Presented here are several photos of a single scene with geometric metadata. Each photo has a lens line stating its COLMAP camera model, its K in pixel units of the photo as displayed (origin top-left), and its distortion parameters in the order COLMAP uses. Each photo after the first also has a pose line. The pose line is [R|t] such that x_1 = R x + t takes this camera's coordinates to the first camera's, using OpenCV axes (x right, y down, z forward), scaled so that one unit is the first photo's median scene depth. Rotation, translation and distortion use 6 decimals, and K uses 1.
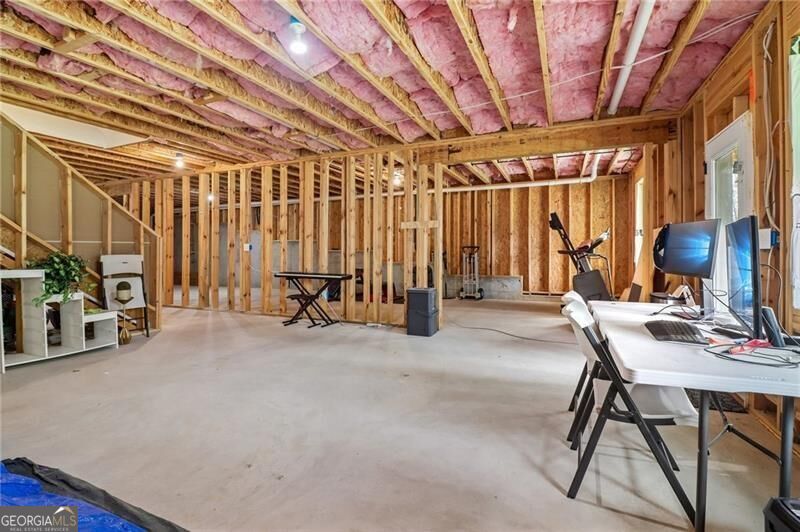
lens RADIAL K [[371.9, 0, 409.6], [0, 371.9, 250.6], [0, 0, 1]] dist [0.013420, -0.002978]
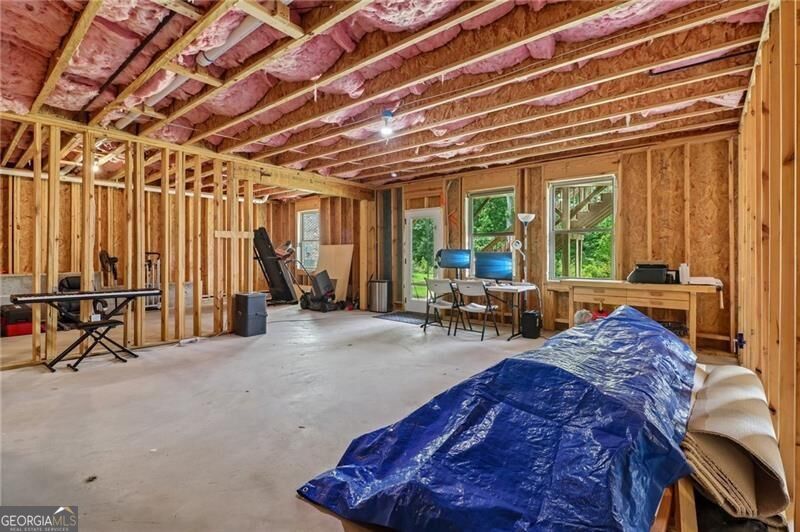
lens RADIAL K [[371.9, 0, 406.2], [0, 371.9, 259.2], [0, 0, 1]] dist [0.013420, -0.002978]
pose [[0.284807, -0.009286, 0.958540, -0.831053], [-0.006985, 0.999906, 0.011762, -0.015895], [-0.958559, -0.010045, 0.284716, 0.223117]]
